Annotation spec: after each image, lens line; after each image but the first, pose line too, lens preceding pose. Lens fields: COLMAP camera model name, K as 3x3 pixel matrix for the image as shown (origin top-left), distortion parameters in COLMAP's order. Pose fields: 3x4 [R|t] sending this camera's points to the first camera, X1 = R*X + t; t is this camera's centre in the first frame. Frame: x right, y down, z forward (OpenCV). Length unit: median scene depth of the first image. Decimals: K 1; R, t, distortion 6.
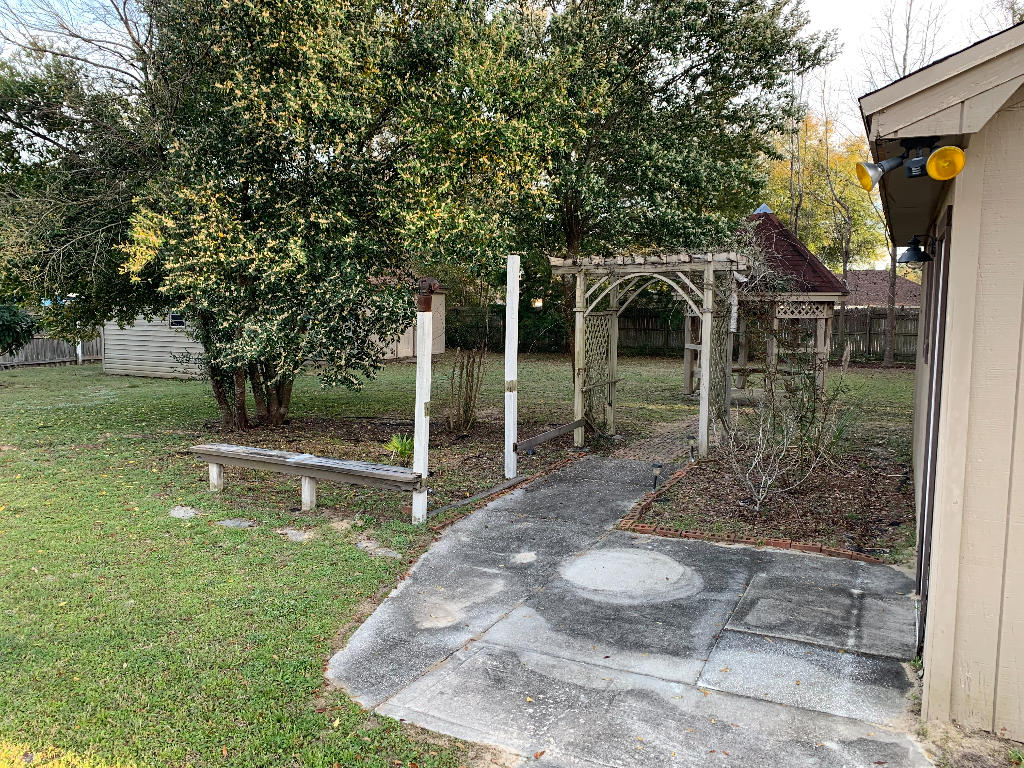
lens RADIAL K [[778.4, 0, 516.9], [0, 778.4, 380.1], [0, 0, 1]] dist [0.049496, -0.046441]
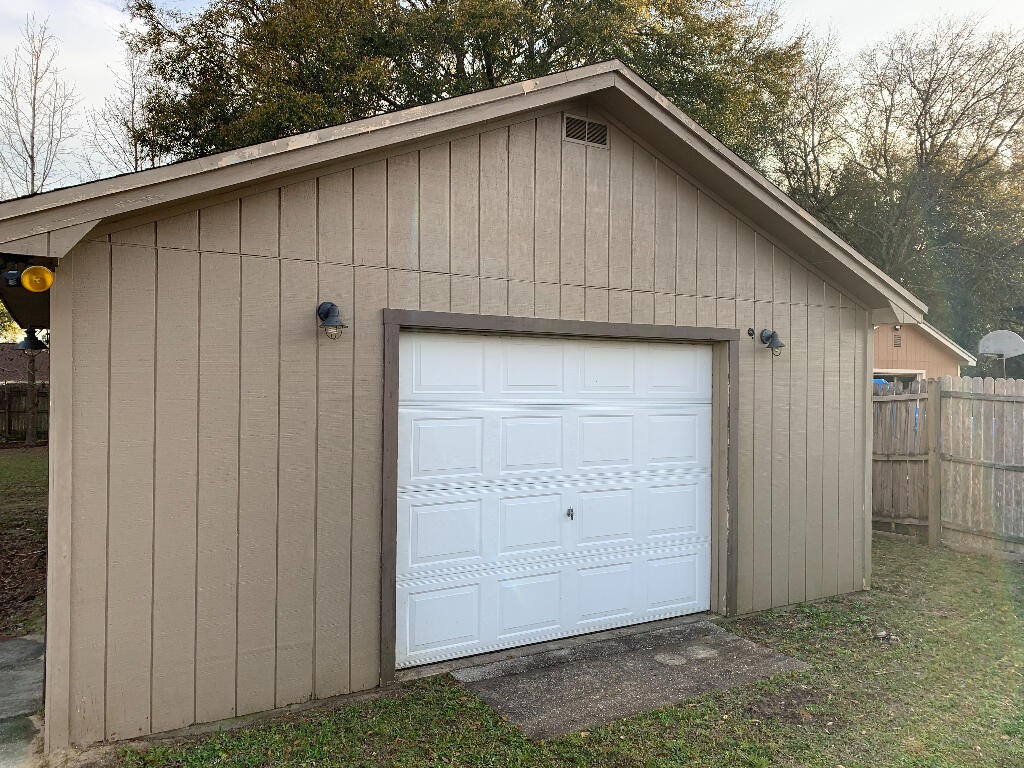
lens RADIAL K [[778.4, 0, 516.9], [0, 778.4, 380.1], [0, 0, 1]] dist [0.049496, -0.046441]
pose [[0.548482, -0.002057, 0.836160, -0.065724], [0.081563, 0.995360, -0.051052, 0.005253], [-0.832175, 0.096201, 0.546105, -0.246204]]
